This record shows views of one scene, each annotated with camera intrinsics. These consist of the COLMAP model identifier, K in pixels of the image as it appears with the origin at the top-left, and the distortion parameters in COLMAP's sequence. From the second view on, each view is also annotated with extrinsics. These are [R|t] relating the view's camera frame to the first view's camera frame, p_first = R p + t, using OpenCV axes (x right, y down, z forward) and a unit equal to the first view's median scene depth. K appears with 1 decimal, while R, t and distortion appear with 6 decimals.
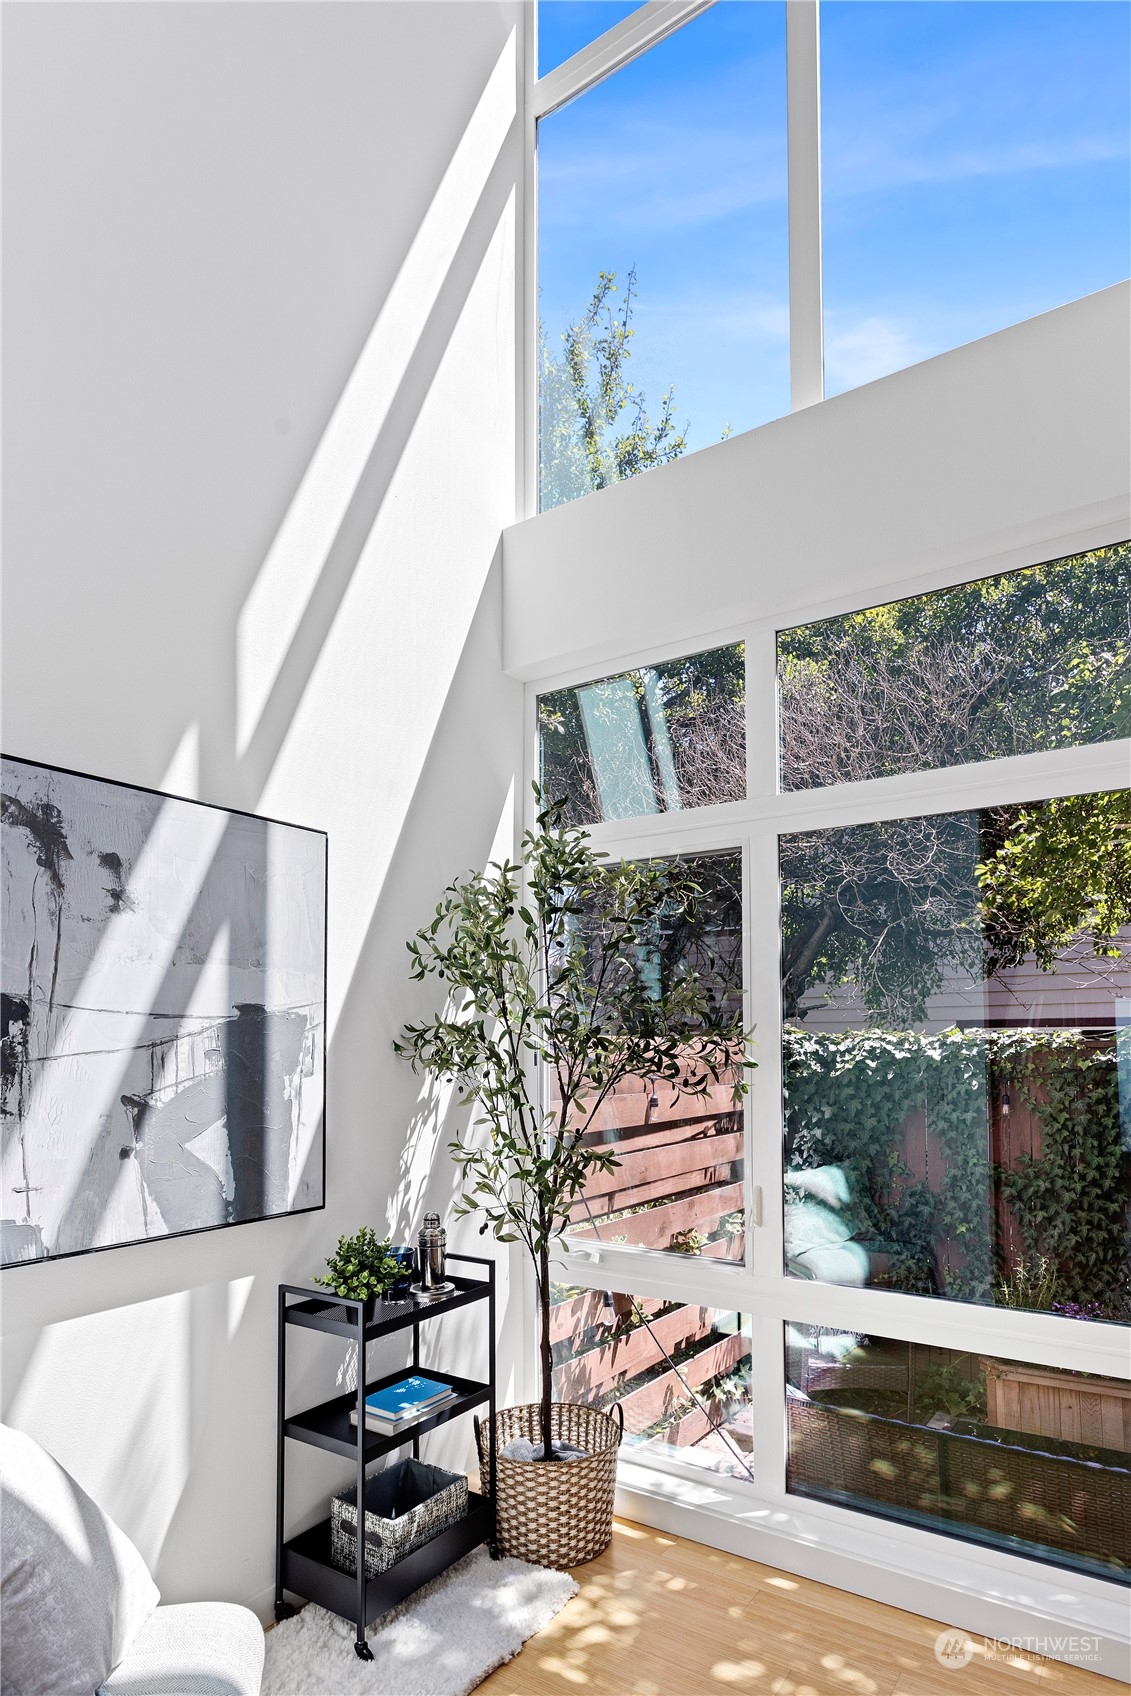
lens RADIAL K [[927.8, 0, 566.1], [0, 927.8, 1002.1], [0, 0, 1]] dist [0.001028, -0.000041]
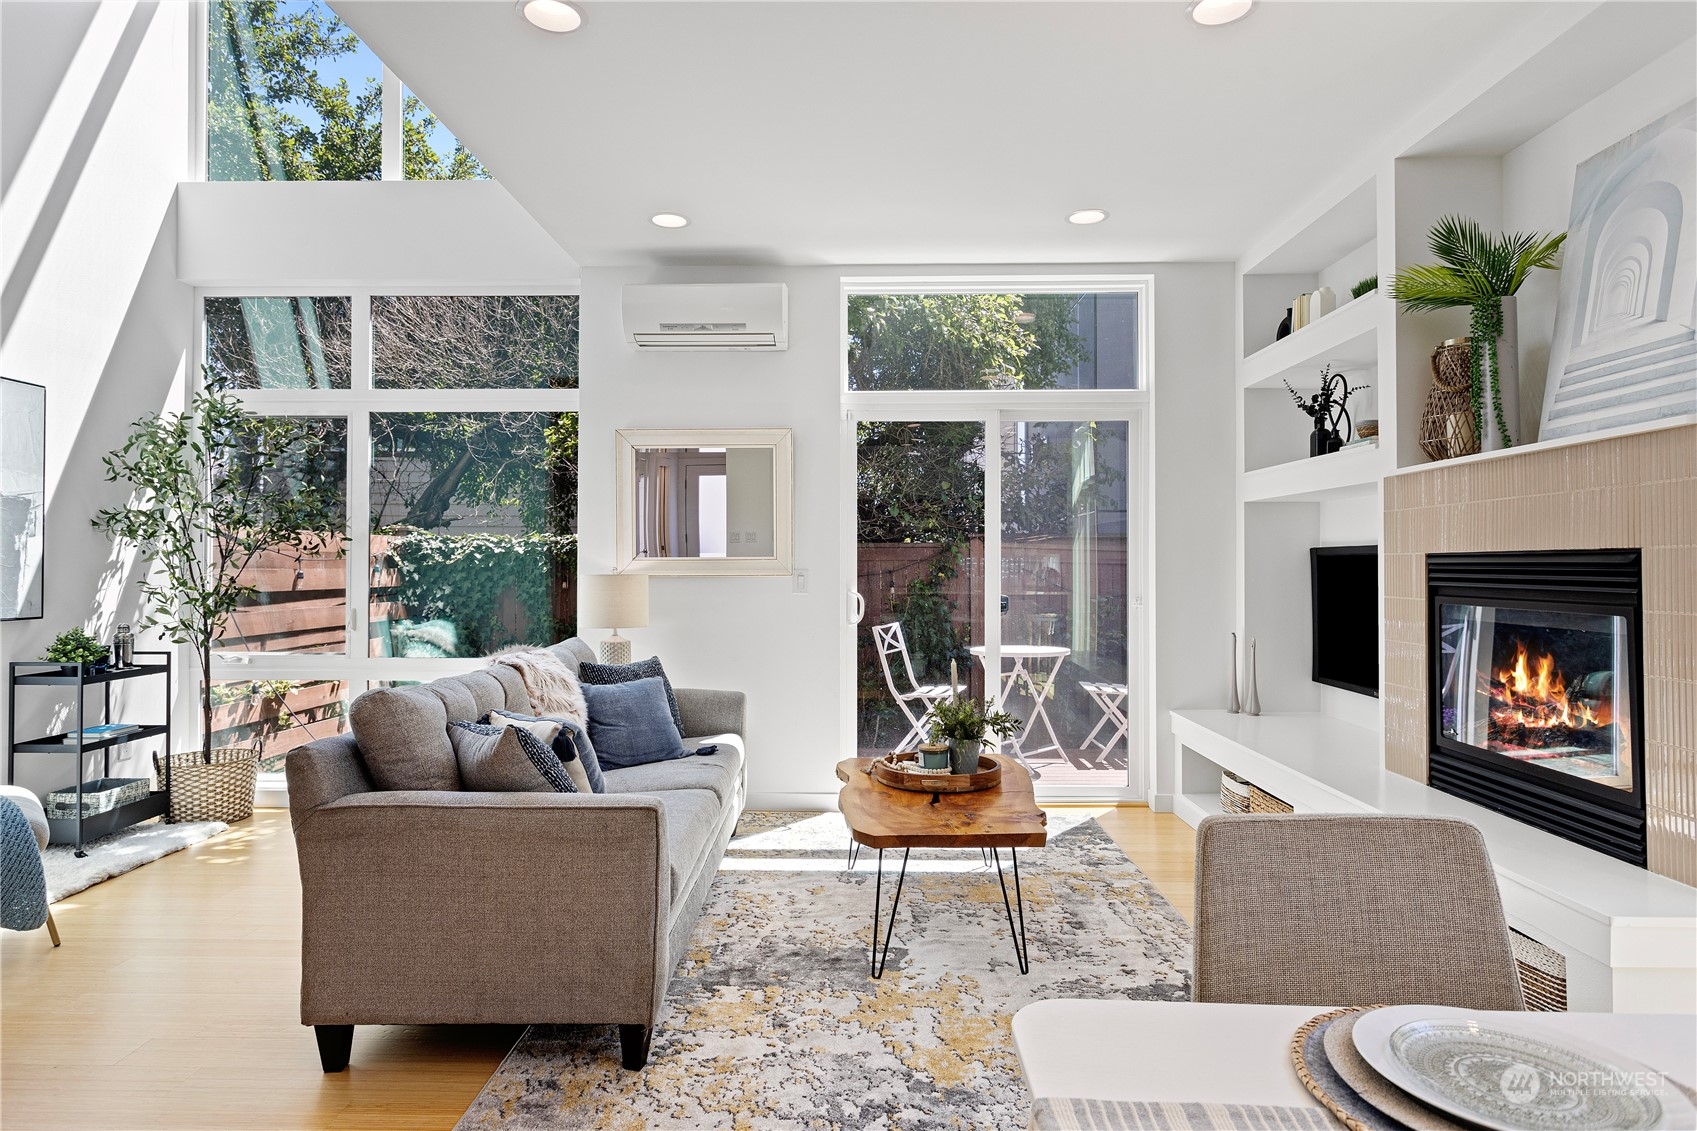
lens RADIAL K [[922.5, 0, 849.7], [0, 922.5, 557.1], [0, 0, 1]] dist [0.003476, 0.000420]
pose [[0.833594, 0.010832, 0.552272, 0.020810], [-0.027893, 0.999358, 0.022501, 0.034847], [-0.551673, -0.034161, 0.833361, -1.034197]]
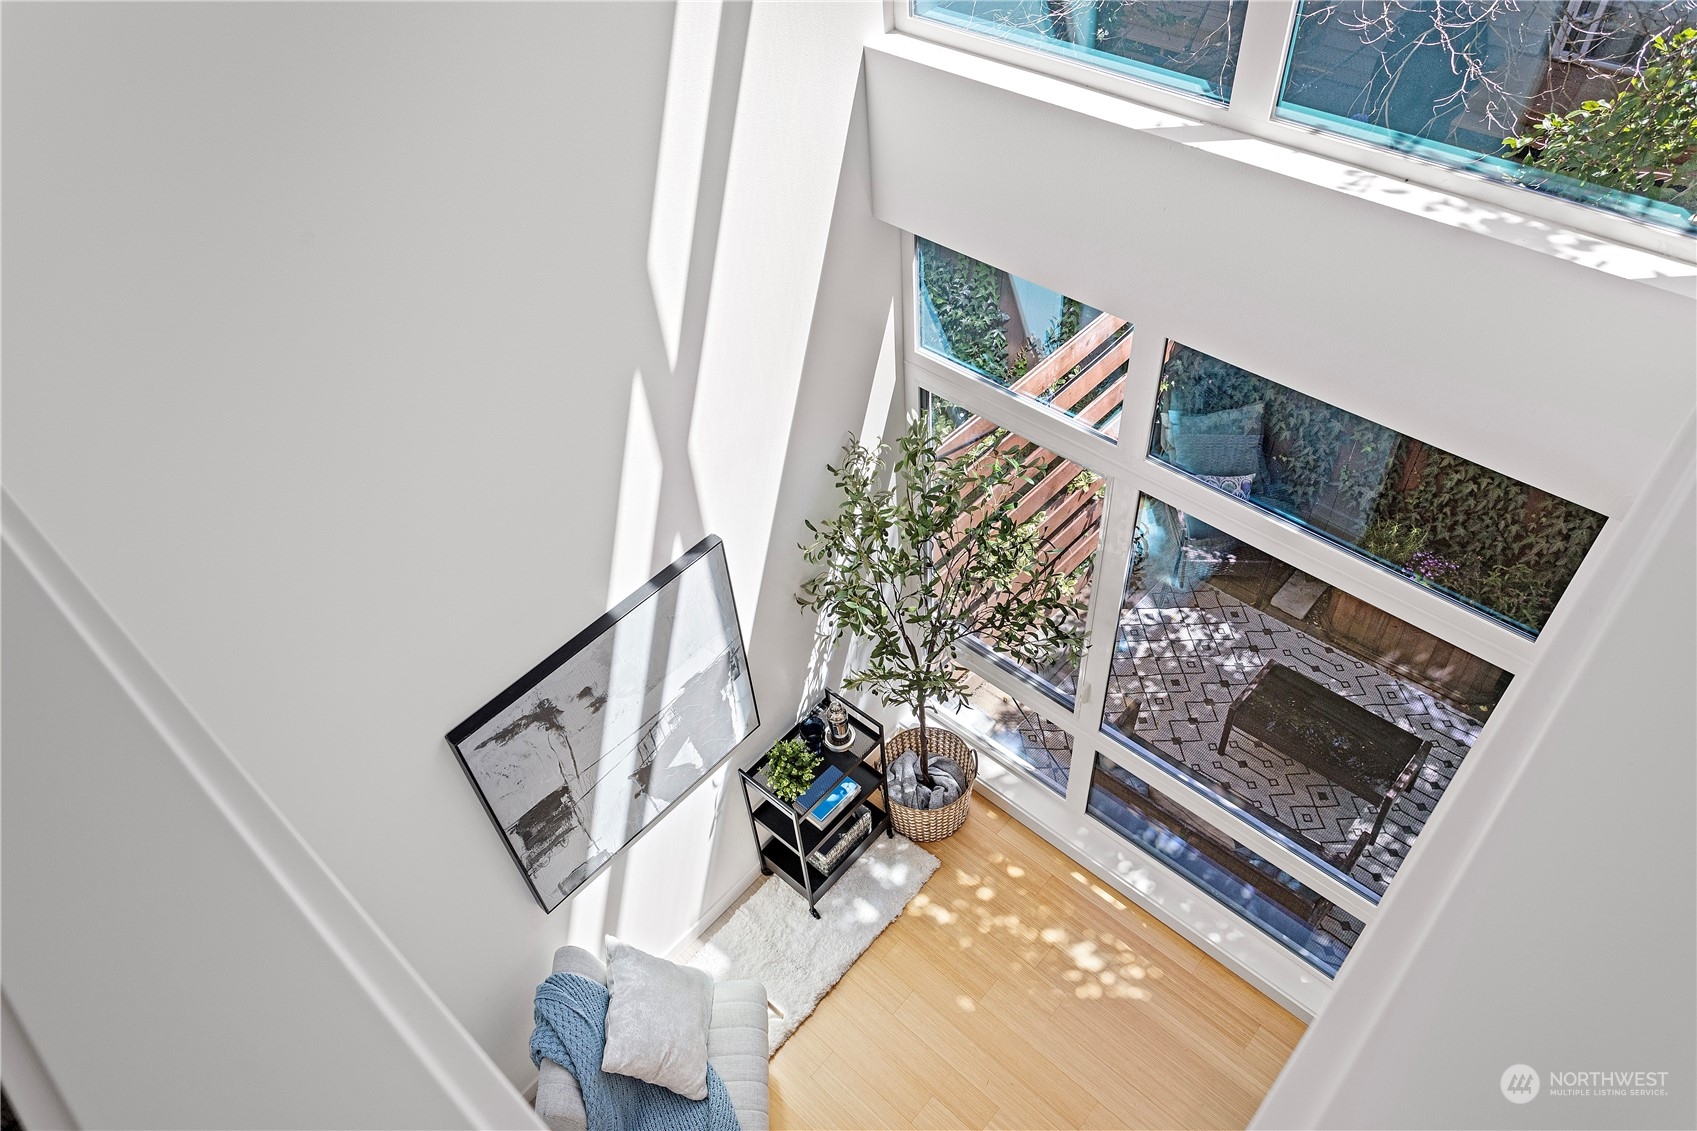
lens RADIAL K [[1118.4, 0, 848.5], [0, 1118.4, 565.5], [0, 0, 1]] dist [-0.000142, -0.000063]
pose [[0.987735, 0.065130, -0.141909, 0.091579], [0.065032, 0.654671, 0.753111, -1.113959], [0.141954, -0.753103, 0.642406, 0.091694]]
